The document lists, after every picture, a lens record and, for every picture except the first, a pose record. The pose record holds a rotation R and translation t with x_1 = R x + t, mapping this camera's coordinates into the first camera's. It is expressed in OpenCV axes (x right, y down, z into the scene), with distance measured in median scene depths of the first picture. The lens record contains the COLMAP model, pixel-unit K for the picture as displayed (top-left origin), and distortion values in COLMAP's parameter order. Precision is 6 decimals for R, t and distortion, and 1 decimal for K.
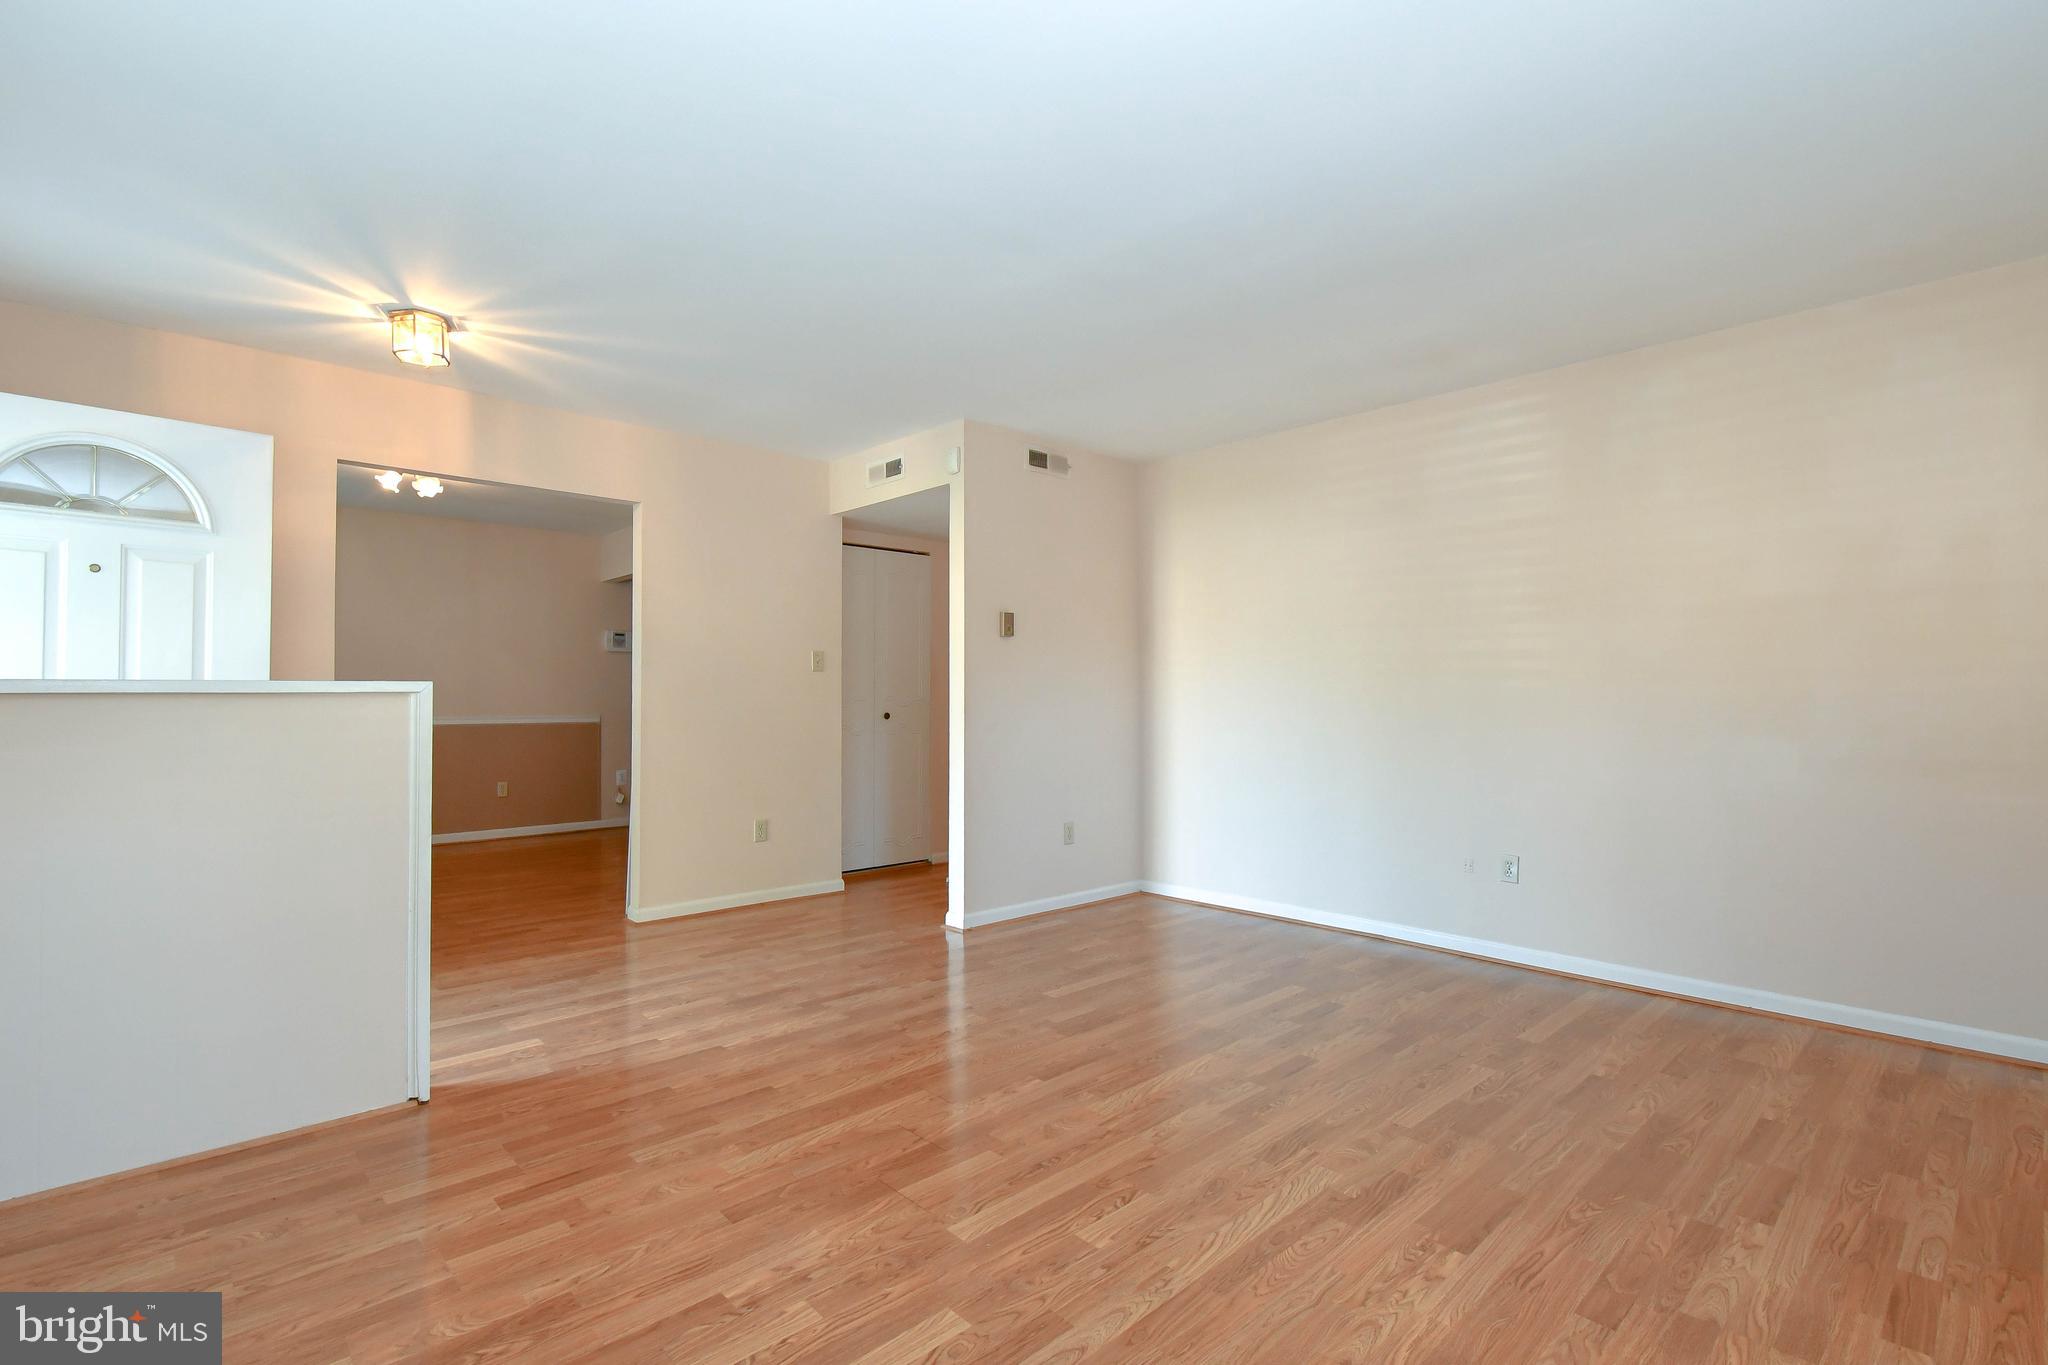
lens RADIAL K [[920.1, 0, 1039.3], [0, 920.1, 688.7], [0, 0, 1]] dist [0.007057, -0.003380]
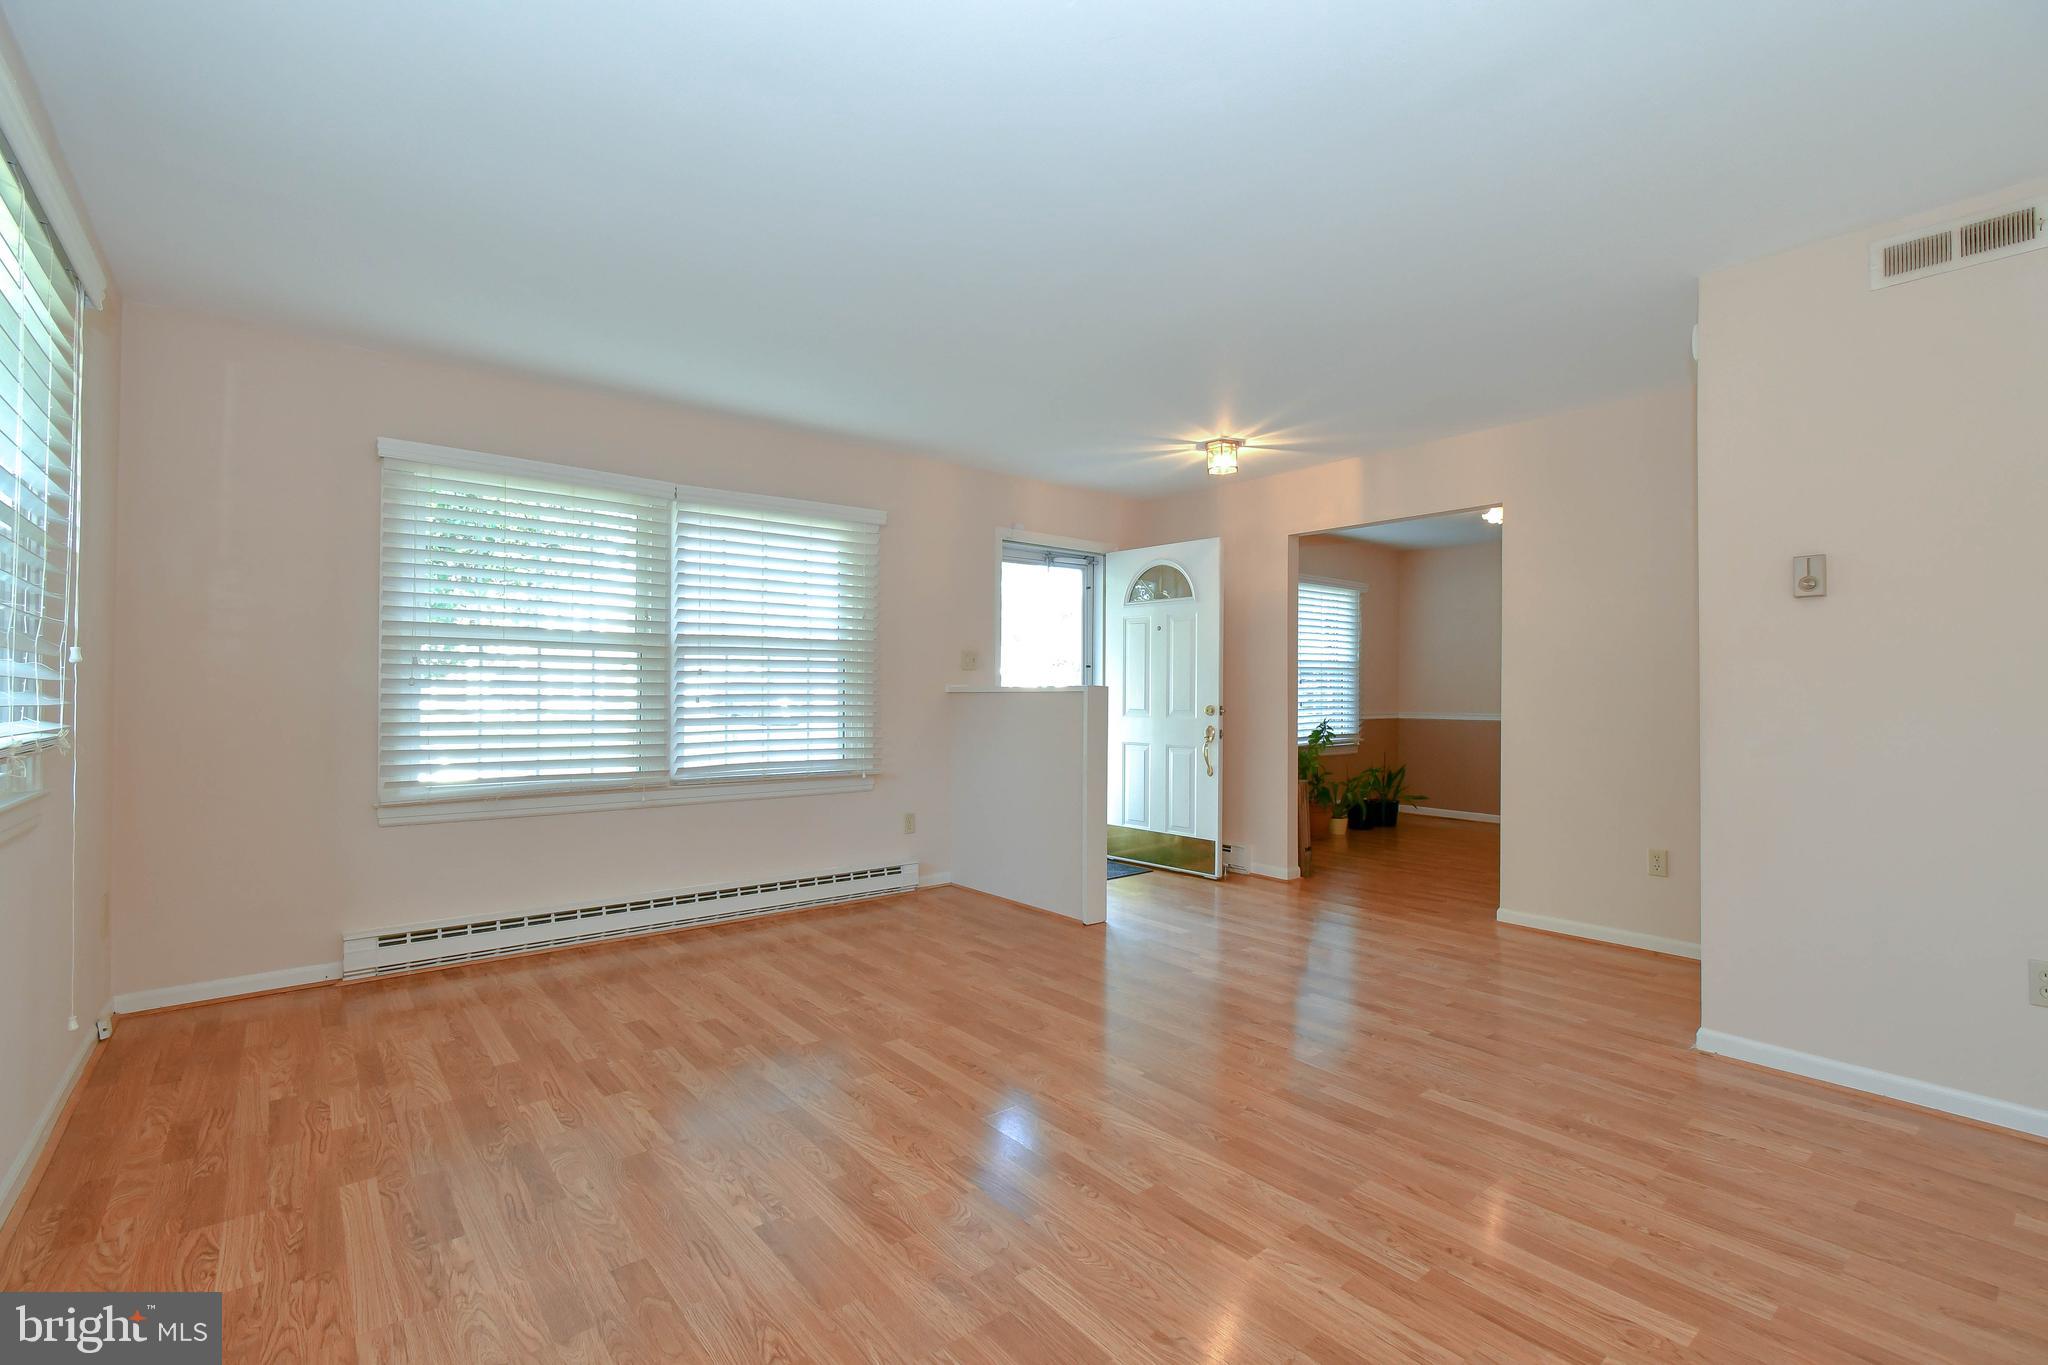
lens RADIAL K [[920.1, 0, 1026.1], [0, 920.1, 666.4], [0, 0, 1]] dist [0.007057, -0.003380]
pose [[-0.072421, -0.032785, -0.996835, 1.195448], [0.002435, 0.999451, -0.033048, 0.017829], [0.997371, -0.004821, -0.072301, 1.109455]]
